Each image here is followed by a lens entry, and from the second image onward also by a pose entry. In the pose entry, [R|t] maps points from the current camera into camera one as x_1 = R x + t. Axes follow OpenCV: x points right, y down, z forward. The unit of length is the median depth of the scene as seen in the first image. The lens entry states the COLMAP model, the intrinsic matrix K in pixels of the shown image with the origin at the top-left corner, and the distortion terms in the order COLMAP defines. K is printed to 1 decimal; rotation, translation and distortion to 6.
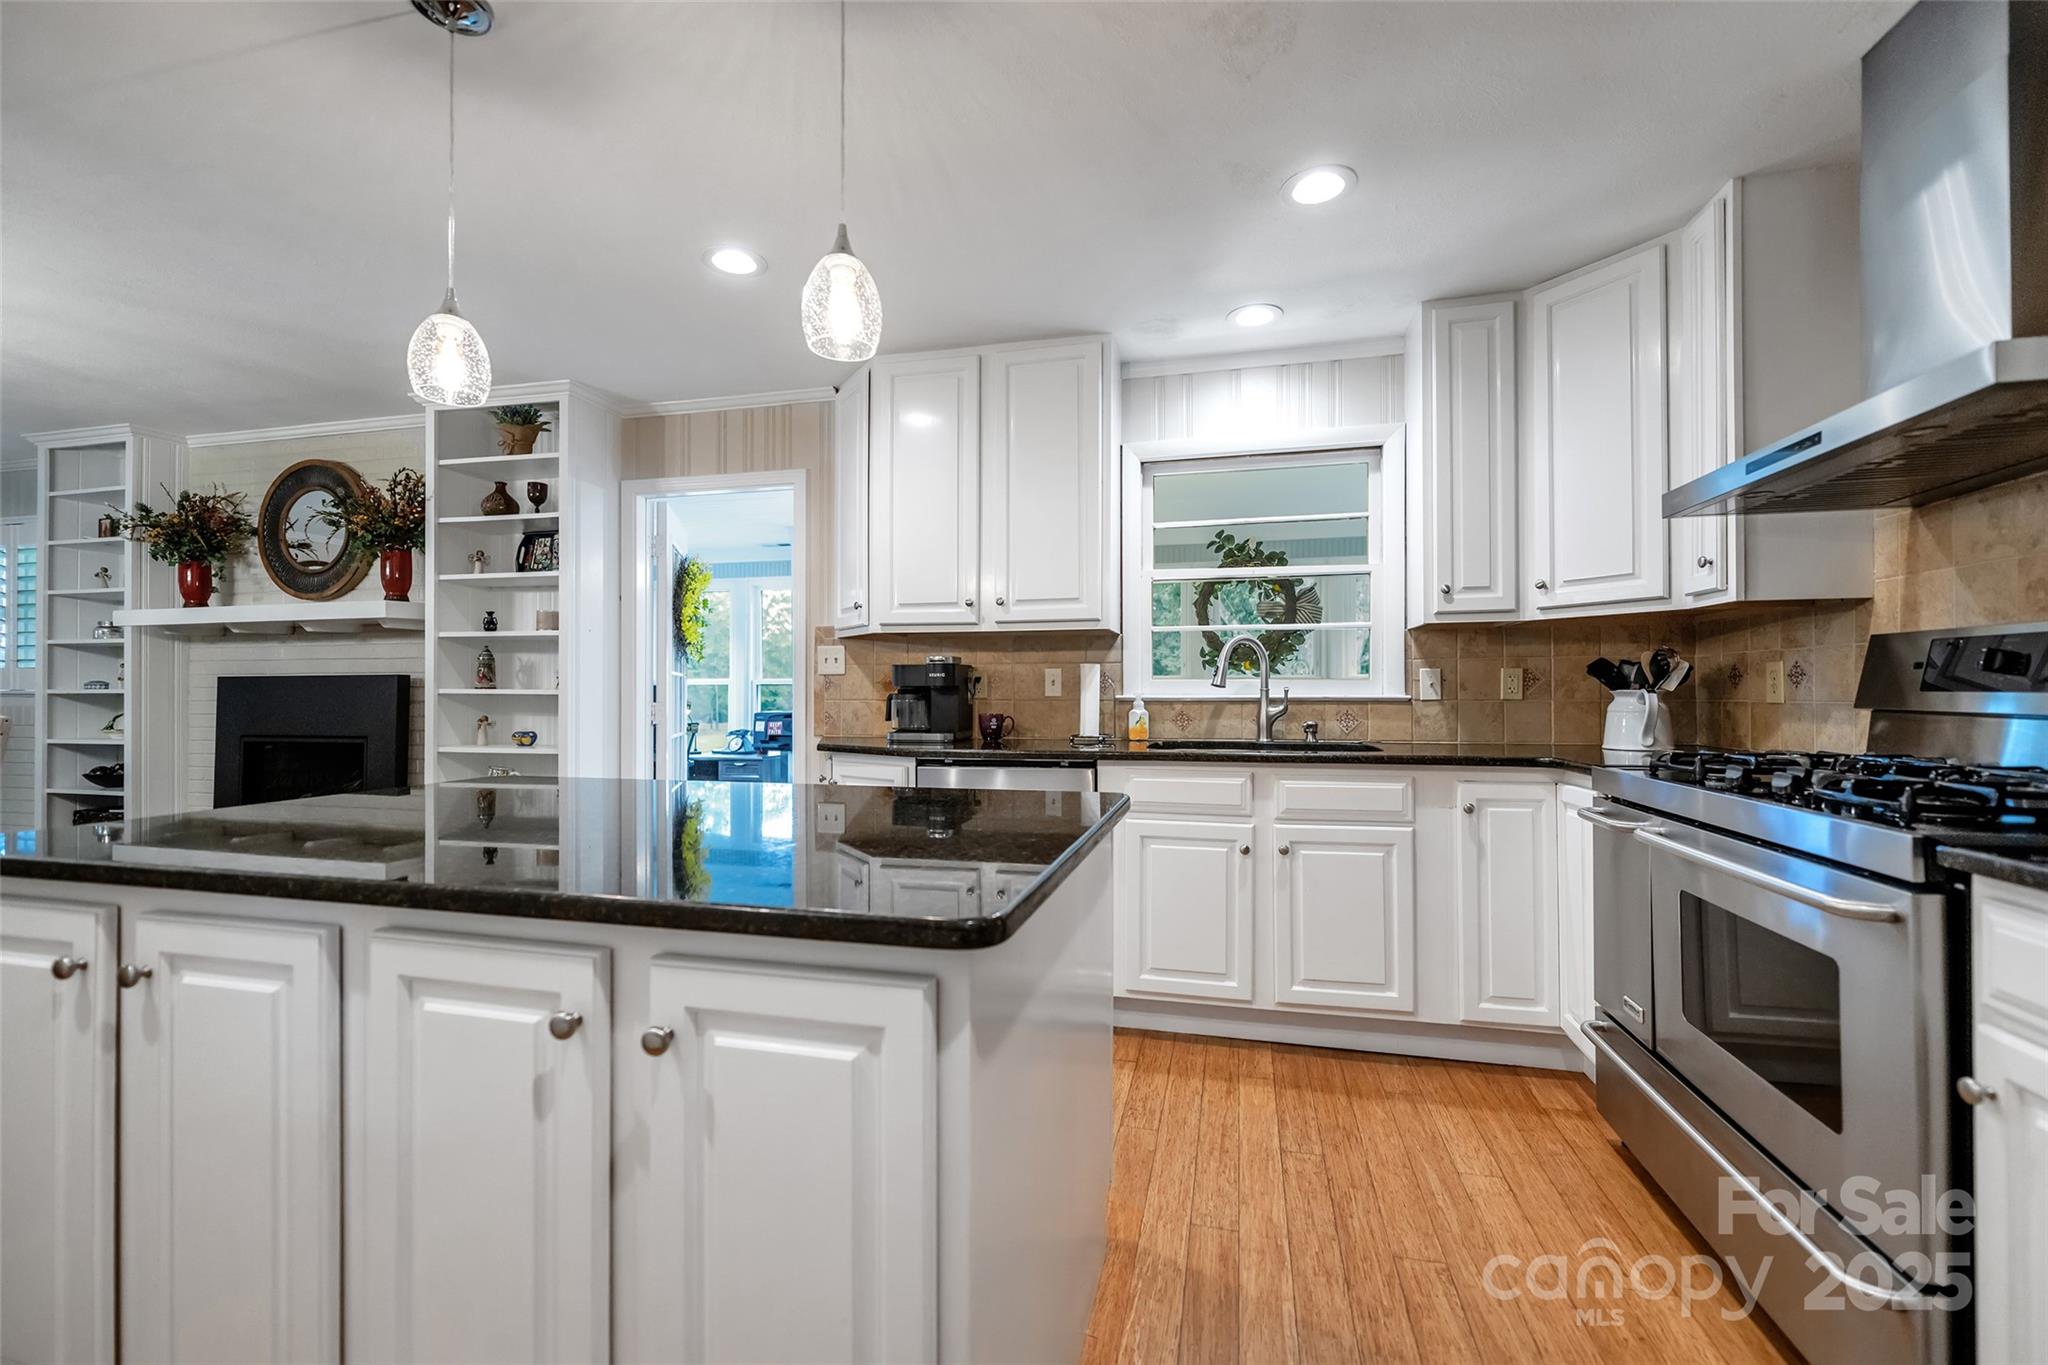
lens RADIAL K [[835.8, 0, 1024.0], [0, 835.8, 682.5], [0, 0, 1]] dist [-0.000215, 0.000001]
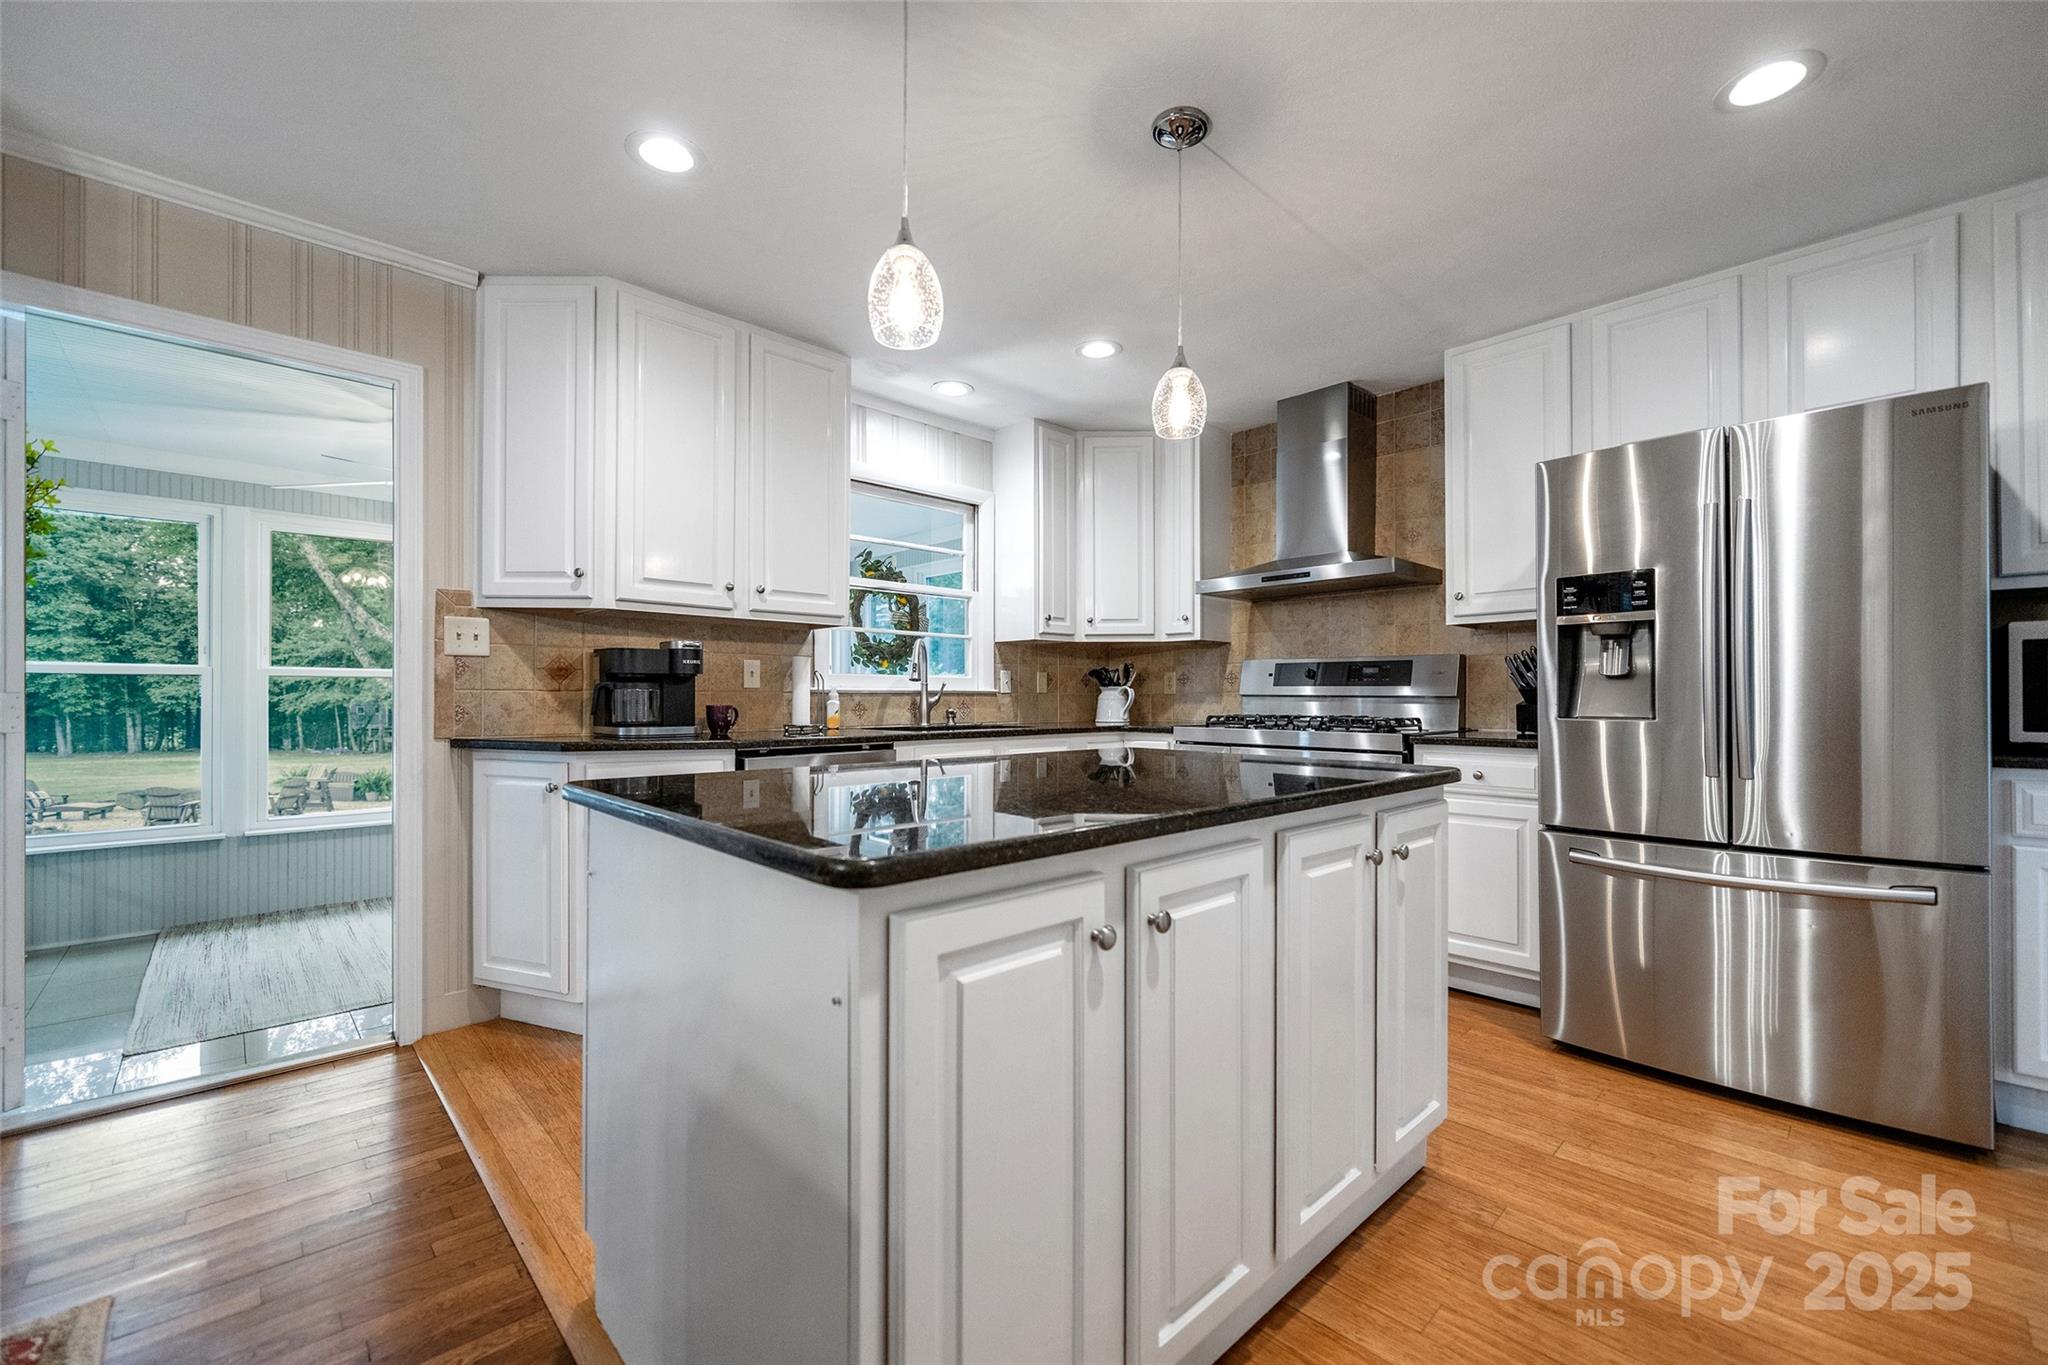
lens RADIAL K [[835.8, 0, 1024.0], [0, 835.8, 682.5], [0, 0, 1]] dist [-0.000215, 0.000001]
pose [[0.539618, 0.017865, 0.841721, -0.678097], [-0.011750, 0.999837, -0.013688, 0.021735], [-0.841828, -0.002504, 0.539740, 0.207775]]
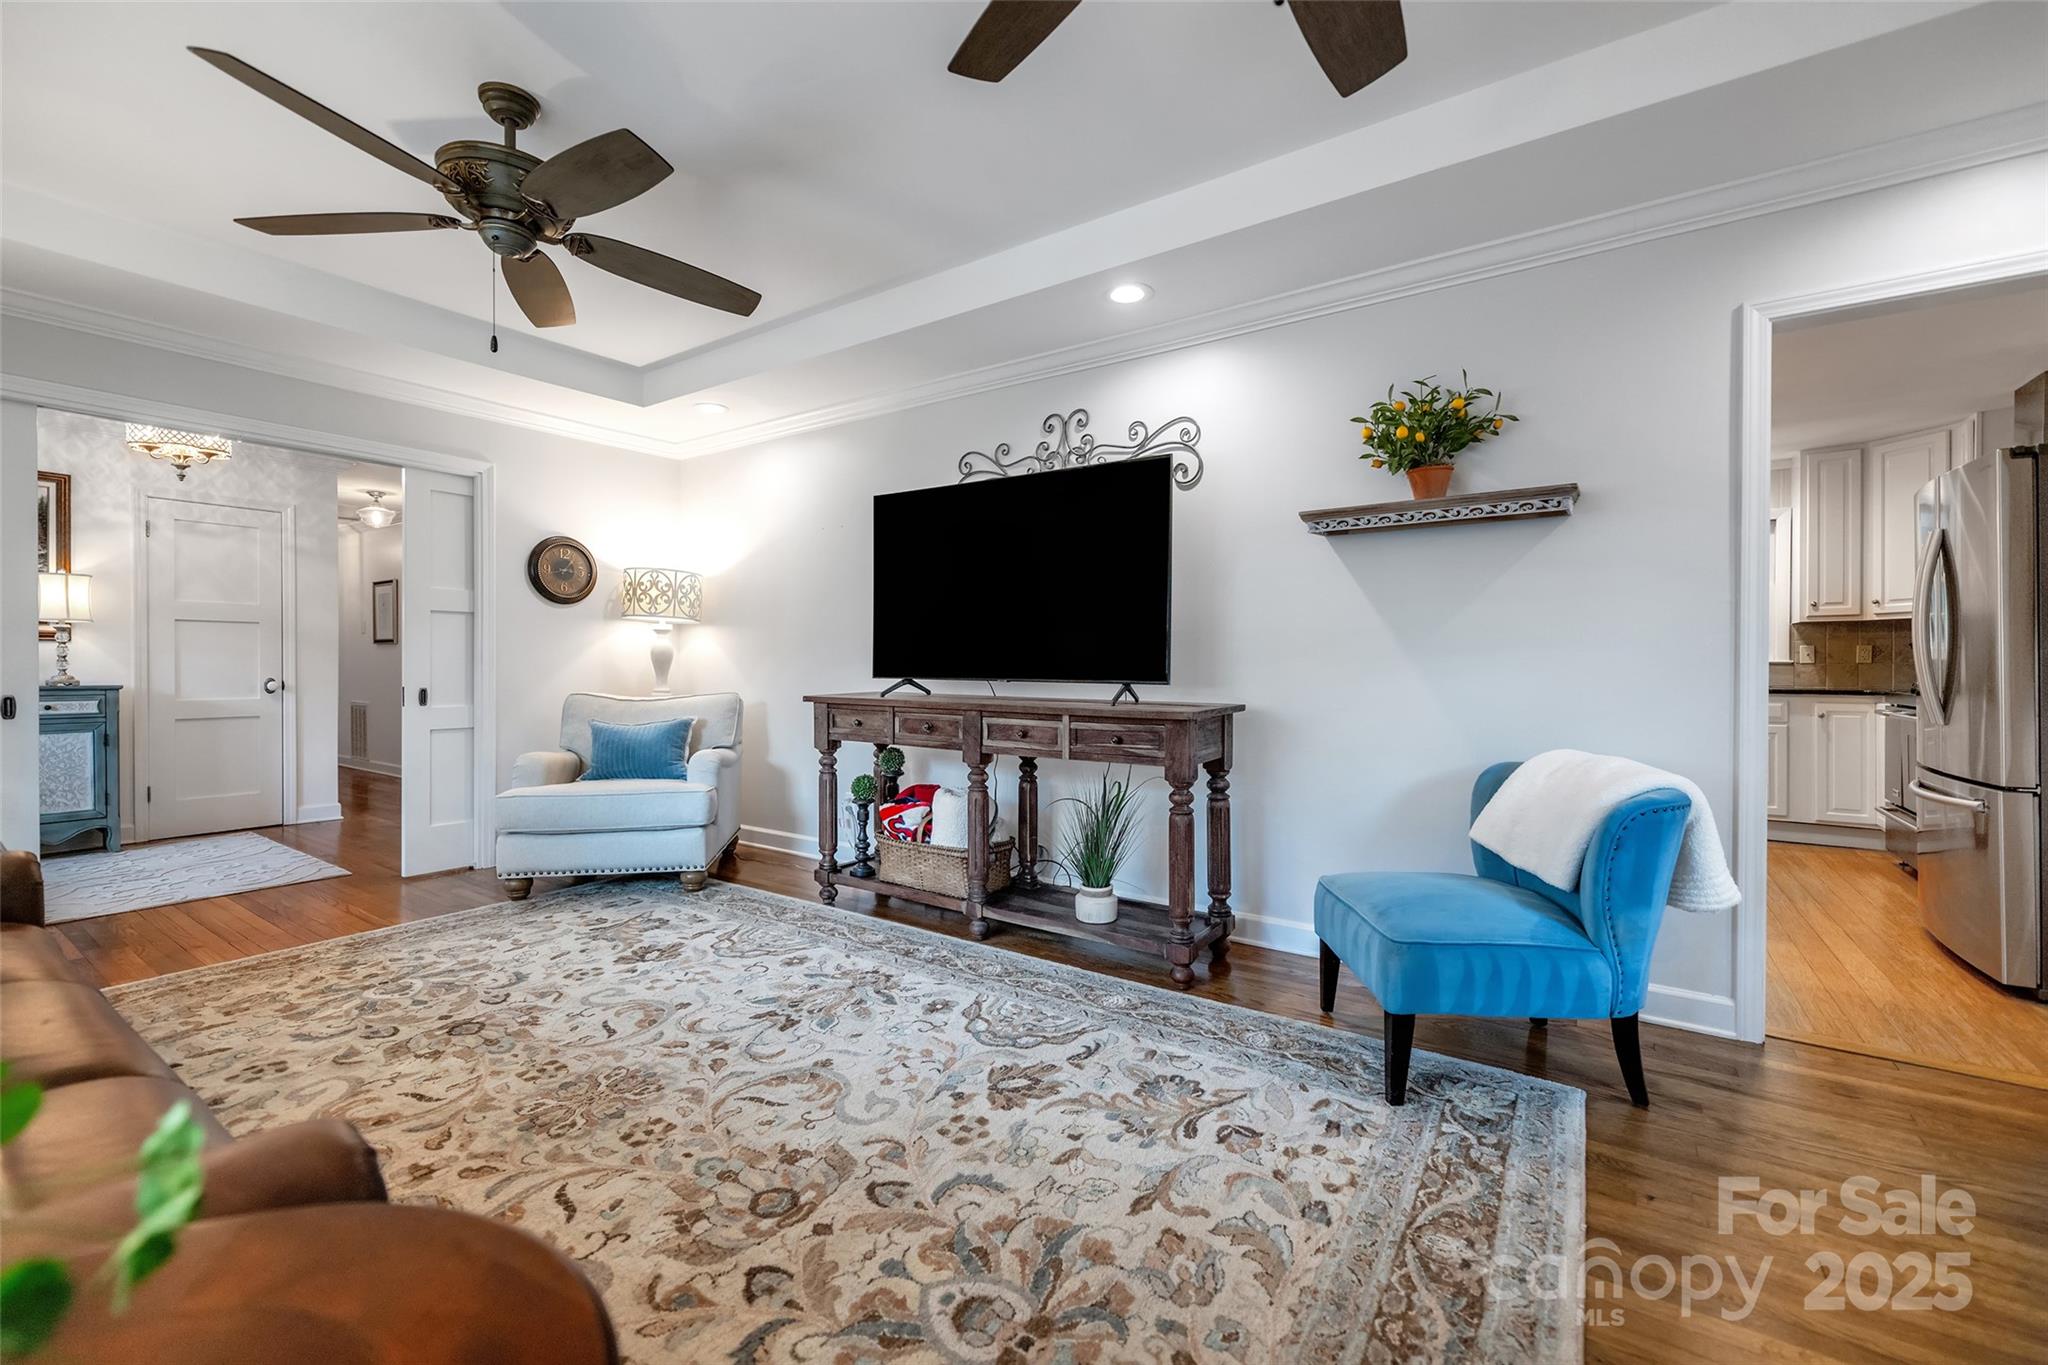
lens RADIAL K [[853.4, 0, 1022.7], [0, 853.4, 661.9], [0, 0, 1]] dist [-0.001360, -0.000214]
pose [[0.938322, 0.007496, -0.345681, -0.452678], [-0.004352, 0.999942, 0.009870, 0.007365], [0.345735, -0.007757, 0.938300, -1.275004]]
